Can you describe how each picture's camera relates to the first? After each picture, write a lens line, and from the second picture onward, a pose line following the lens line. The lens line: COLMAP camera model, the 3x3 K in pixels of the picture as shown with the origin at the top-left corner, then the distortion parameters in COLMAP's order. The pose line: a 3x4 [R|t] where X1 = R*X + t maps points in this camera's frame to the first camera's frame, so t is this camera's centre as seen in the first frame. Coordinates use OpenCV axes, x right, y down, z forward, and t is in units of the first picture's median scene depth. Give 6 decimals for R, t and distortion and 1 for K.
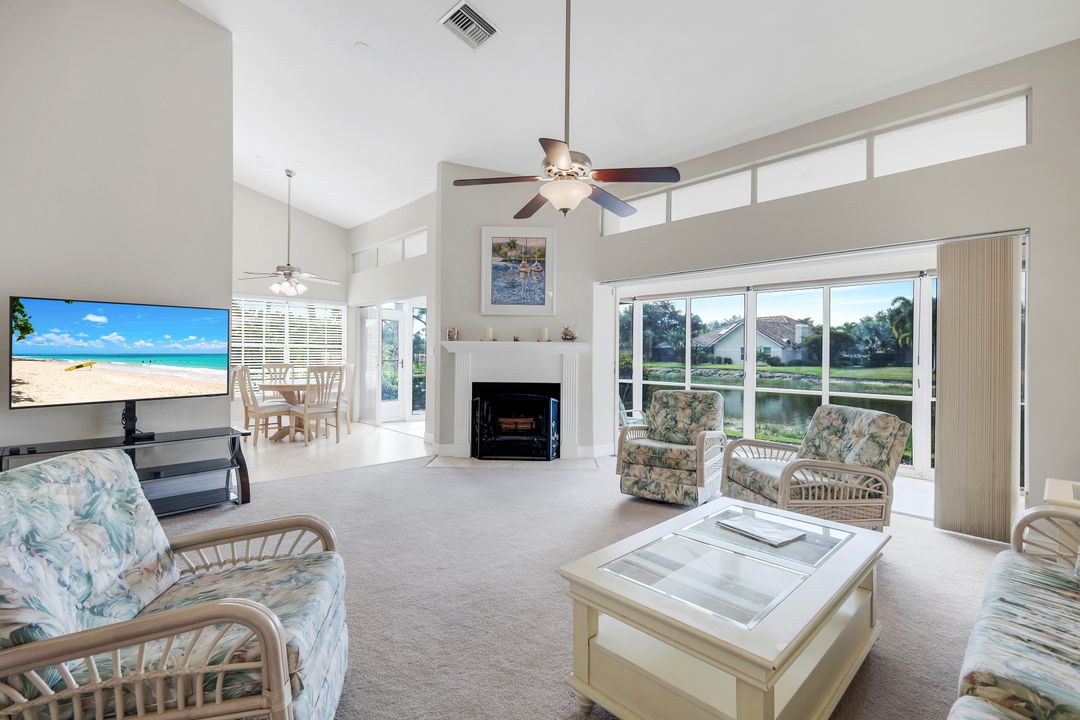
lens RADIAL K [[484.8, 0, 540.6], [0, 484.8, 354.8], [0, 0, 1]] dist [0.001664, 0.000461]
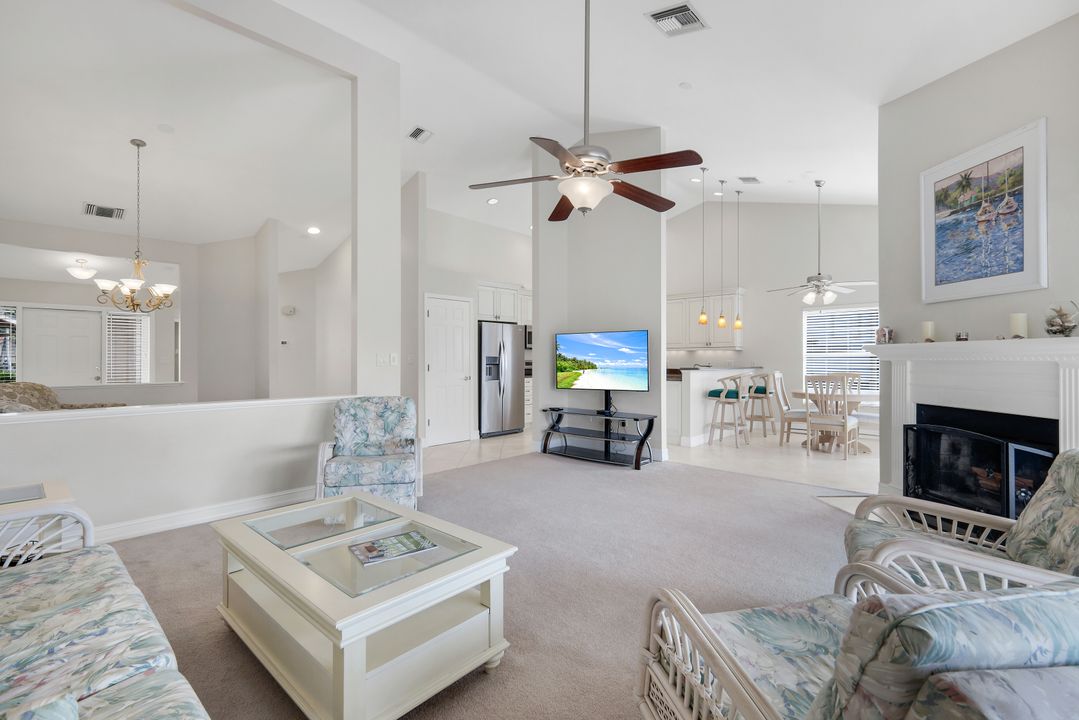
lens RADIAL K [[477.2, 0, 541.0], [0, 477.2, 356.4], [0, 0, 1]] dist [0.001676, 0.000139]
pose [[0.065570, -0.013945, -0.997750, 0.503162], [-0.006406, 0.999876, -0.014396, 0.003397], [0.997827, 0.007335, 0.065473, 0.430234]]
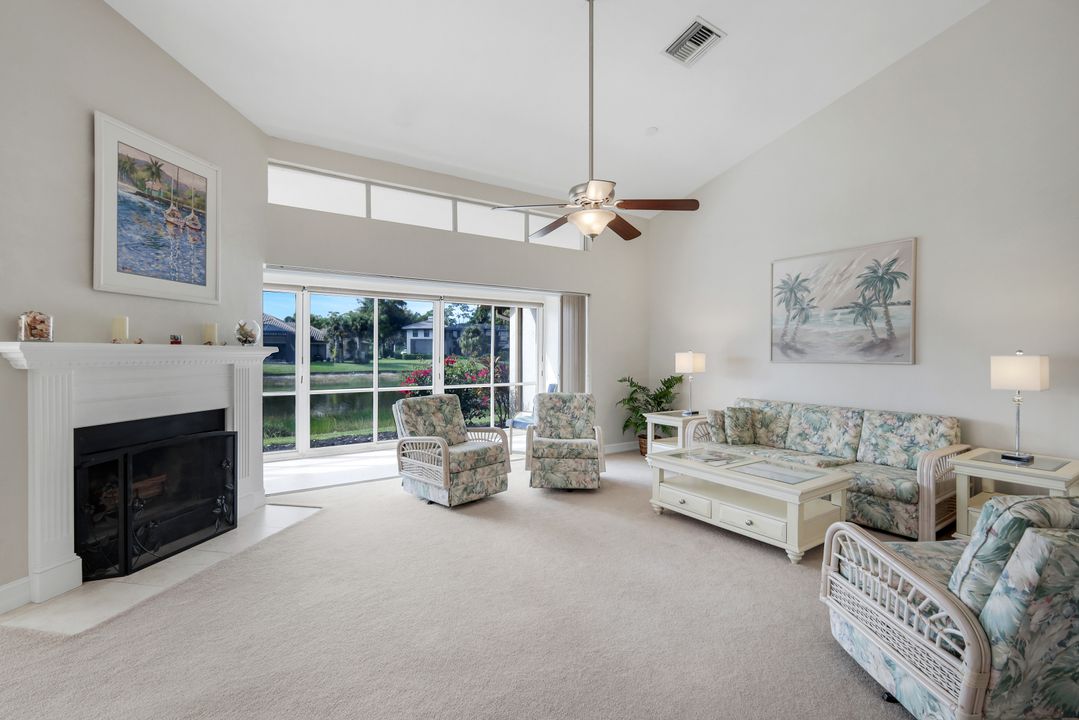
lens RADIAL K [[485.7, 0, 539.1], [0, 485.7, 357.2], [0, 0, 1]] dist [0.002770, 0.000324]
pose [[0.169800, -0.019745, 0.985281, -0.537738], [0.001597, 0.999803, 0.019761, -0.022726], [-0.985477, -0.001782, 0.169798, 0.469937]]
